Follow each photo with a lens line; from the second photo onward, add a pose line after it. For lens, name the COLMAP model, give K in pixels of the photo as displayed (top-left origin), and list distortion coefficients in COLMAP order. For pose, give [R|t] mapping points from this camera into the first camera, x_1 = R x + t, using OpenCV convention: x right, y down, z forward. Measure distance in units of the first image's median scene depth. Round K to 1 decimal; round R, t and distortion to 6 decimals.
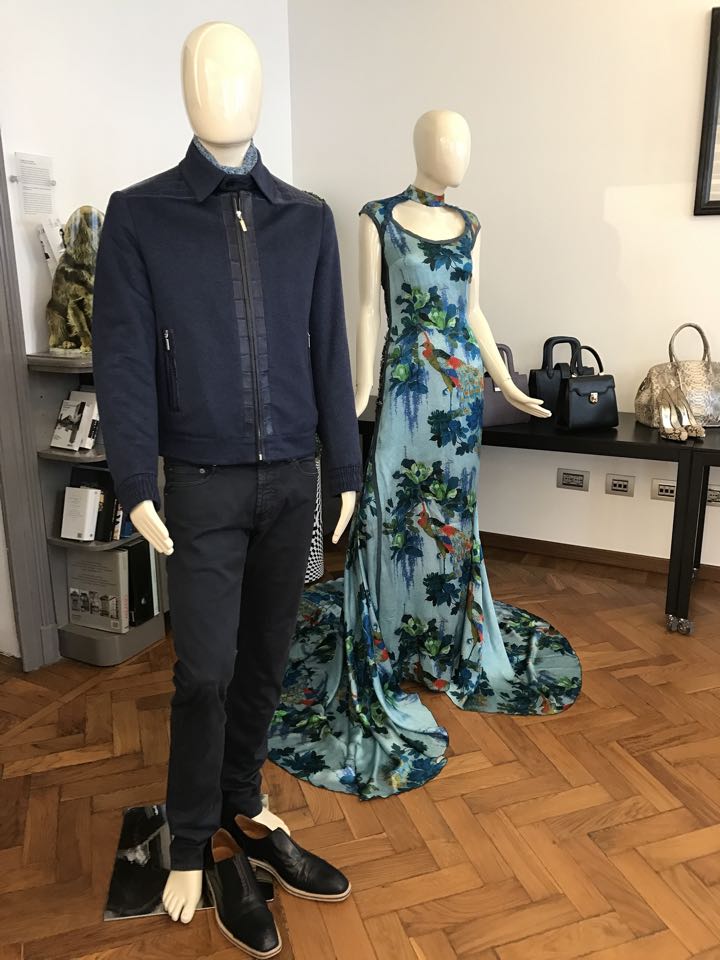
lens RADIAL K [[785.3, 0, 360.8], [0, 785.3, 479.6], [0, 0, 1]] dist [0.043059, -0.012944]
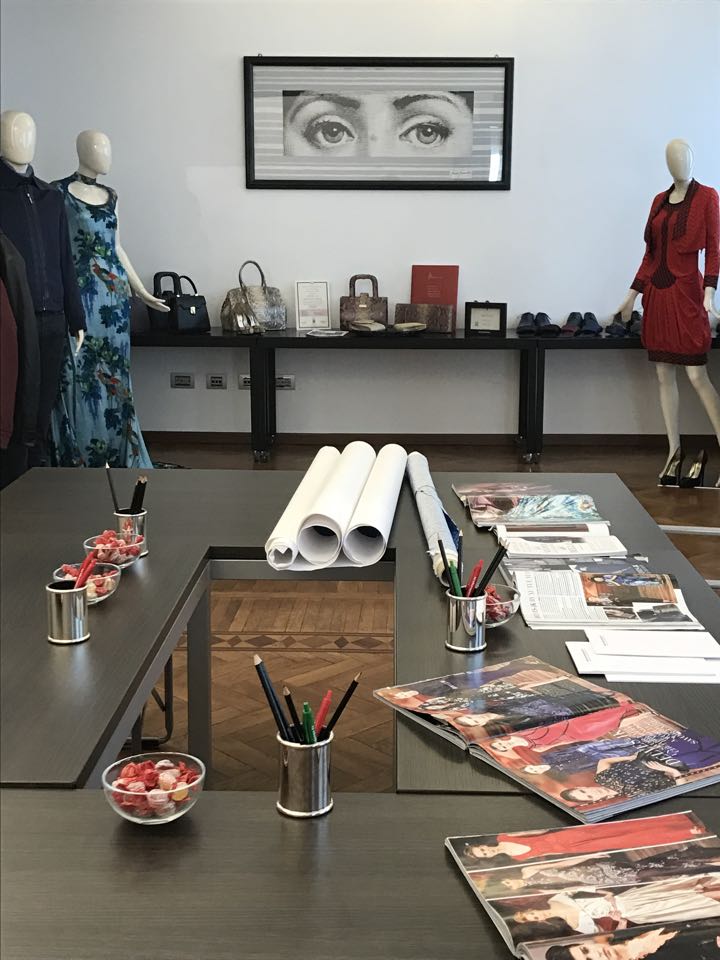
lens RADIAL K [[1453.9, 0, 360.0], [0, 1453.9, 479.7], [0, 0, 1]] dist [0.058457, 0.000000]
pose [[0.916050, -0.060963, 0.396403, -0.638214], [0.096059, 0.992962, -0.069275, 0.532881], [-0.389390, 0.101538, 0.915459, -1.952096]]
